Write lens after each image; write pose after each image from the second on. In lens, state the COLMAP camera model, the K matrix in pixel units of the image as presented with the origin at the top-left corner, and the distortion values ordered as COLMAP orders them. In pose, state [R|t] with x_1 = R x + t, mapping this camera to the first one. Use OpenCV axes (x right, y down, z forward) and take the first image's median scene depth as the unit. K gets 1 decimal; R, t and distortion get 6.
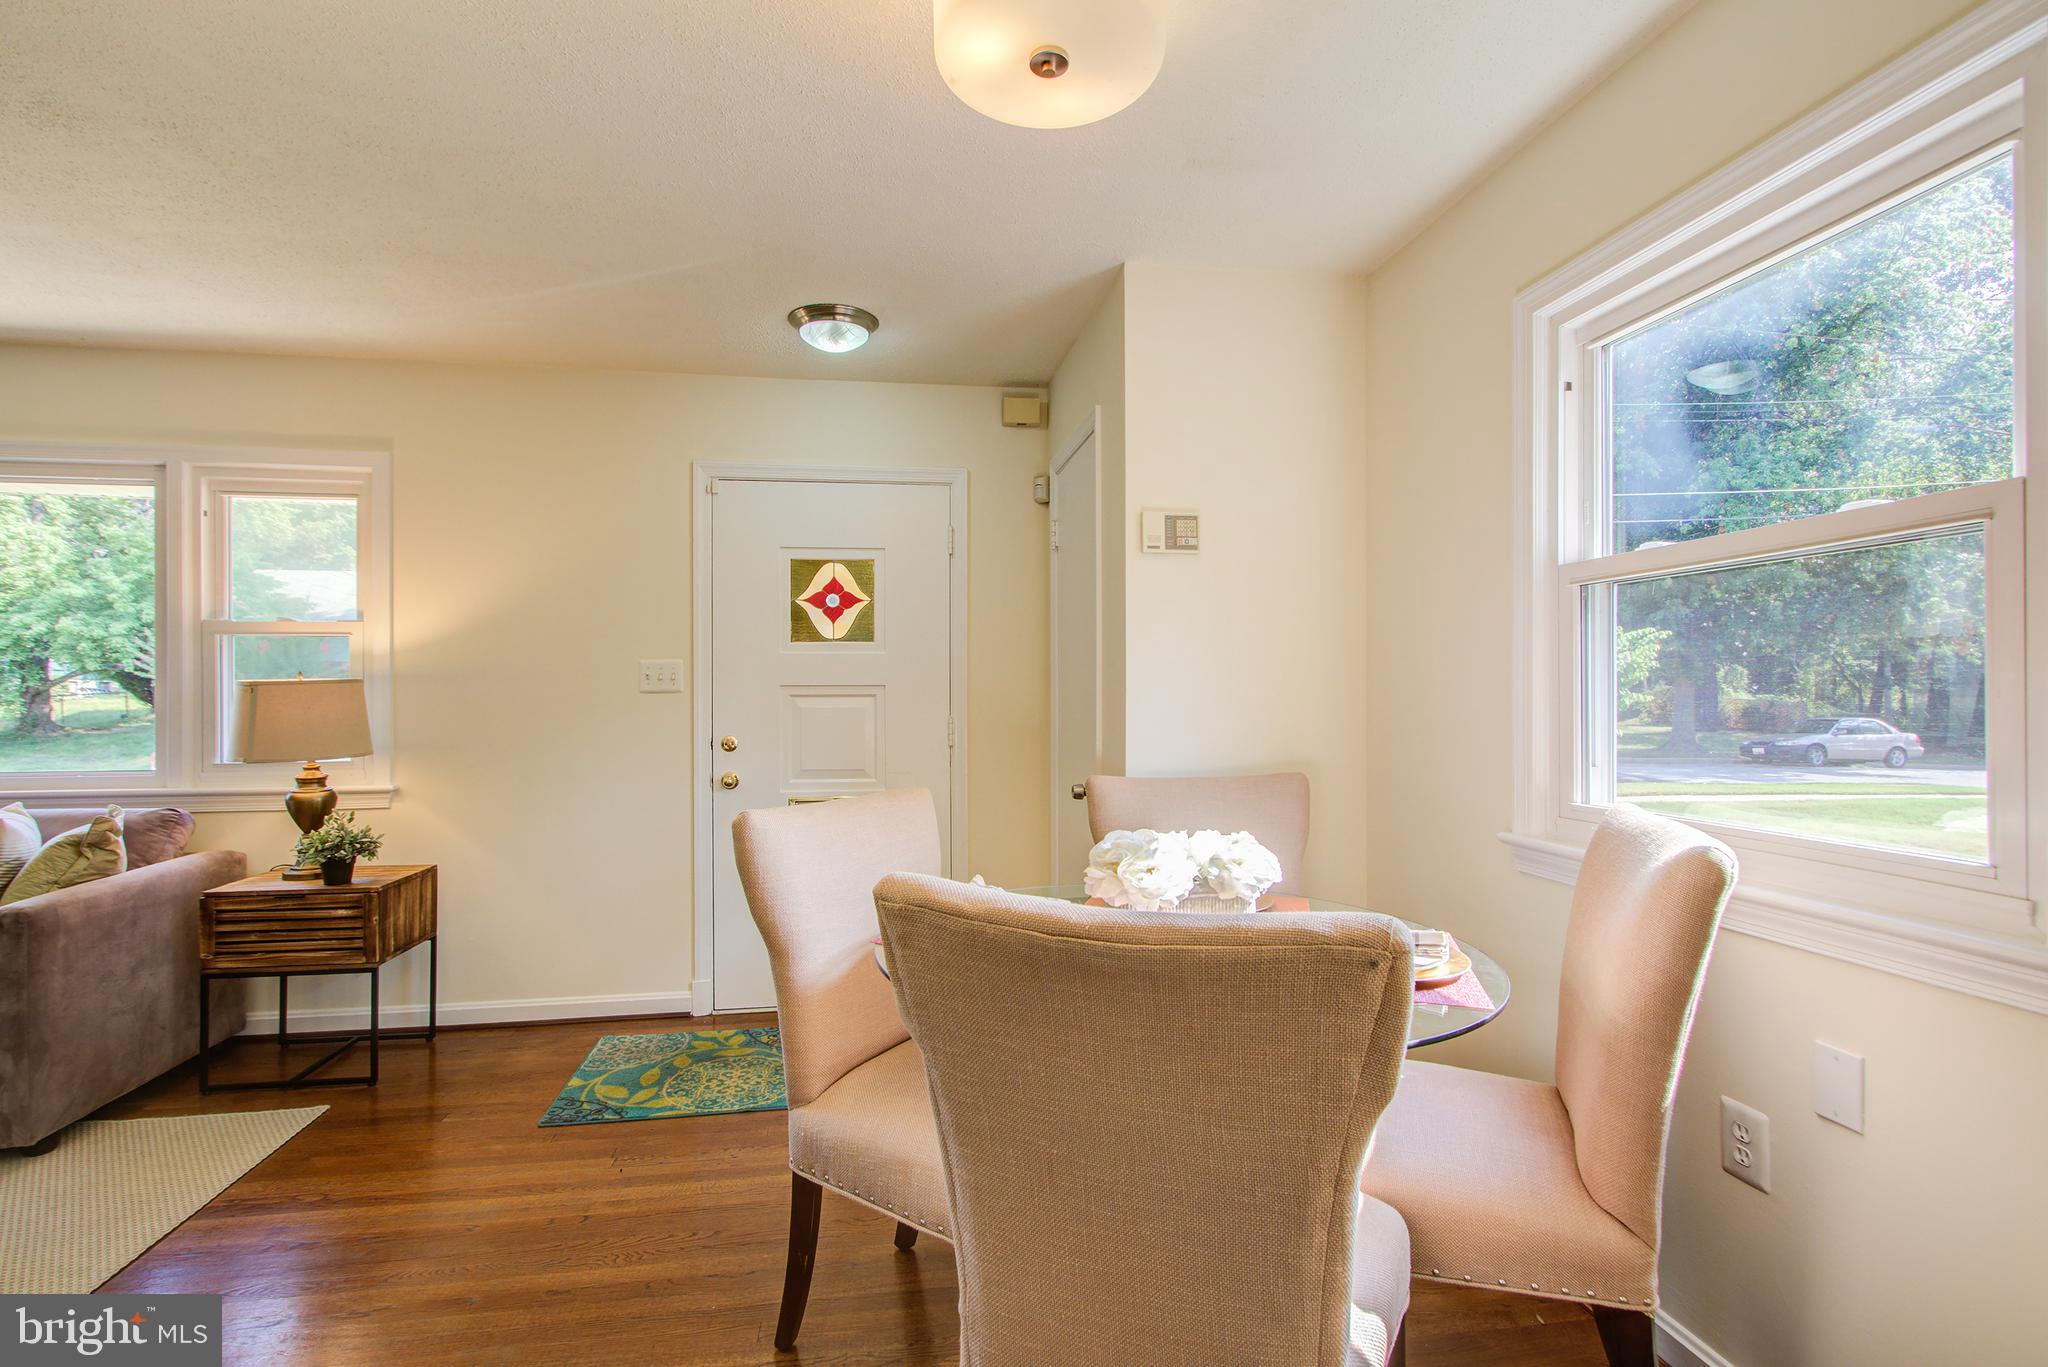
lens RADIAL K [[955.0, 0, 1004.2], [0, 955.0, 689.5], [0, 0, 1]] dist [0.004094, -0.000749]
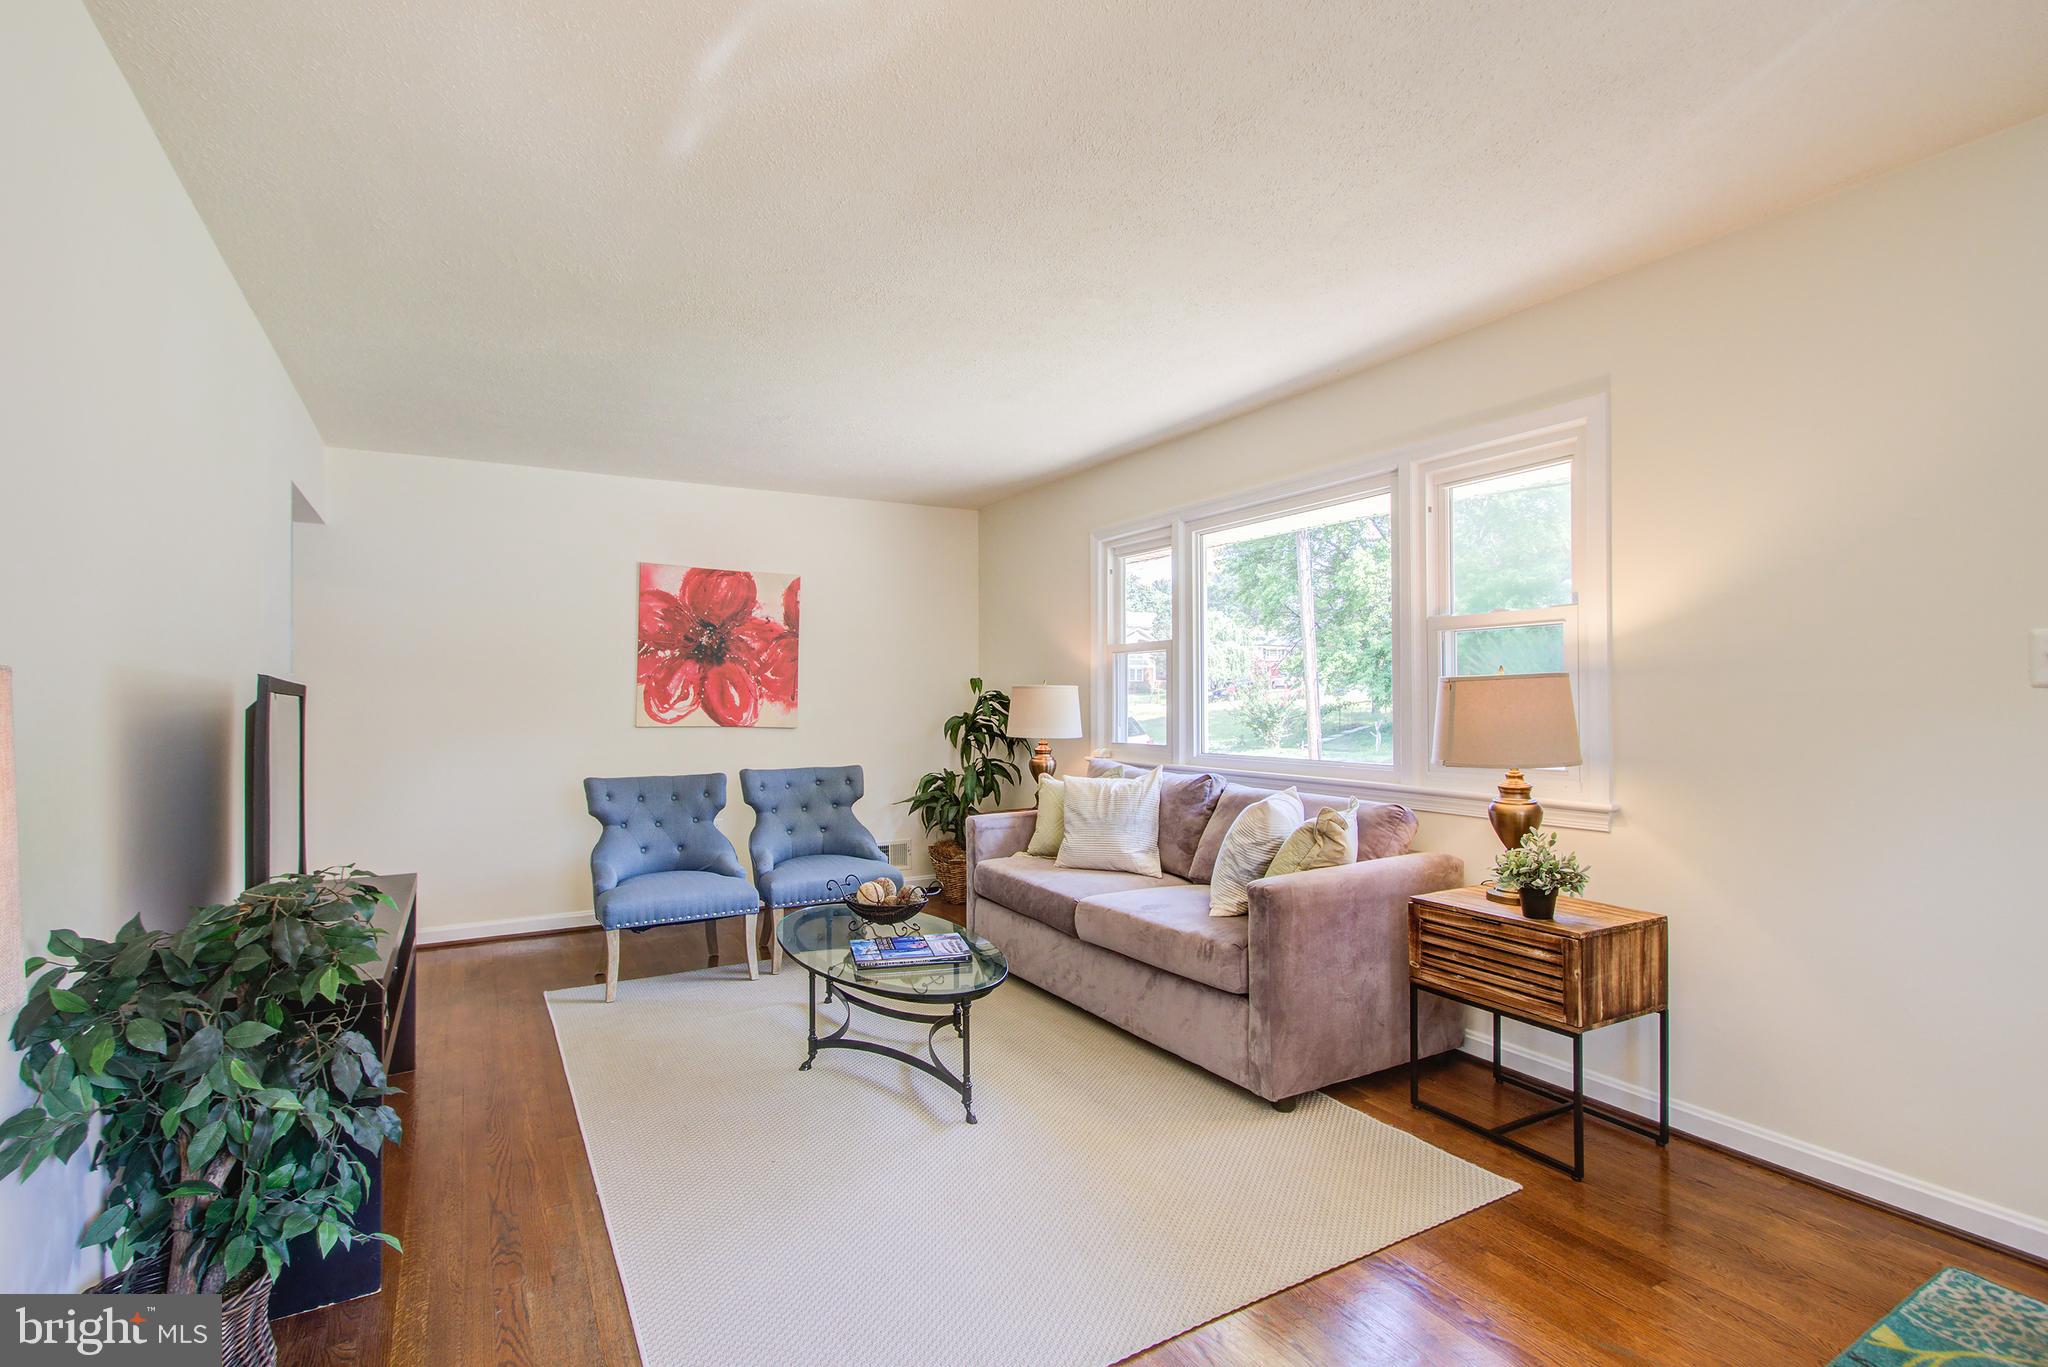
lens RADIAL K [[955.0, 0, 1004.2], [0, 955.0, 689.5], [0, 0, 1]] dist [0.004094, -0.000749]
pose [[0.364308, -0.006516, -0.931256, -0.084971], [0.006289, 0.999970, -0.004537, 0.004426], [0.931257, -0.004204, 0.364338, 0.259618]]
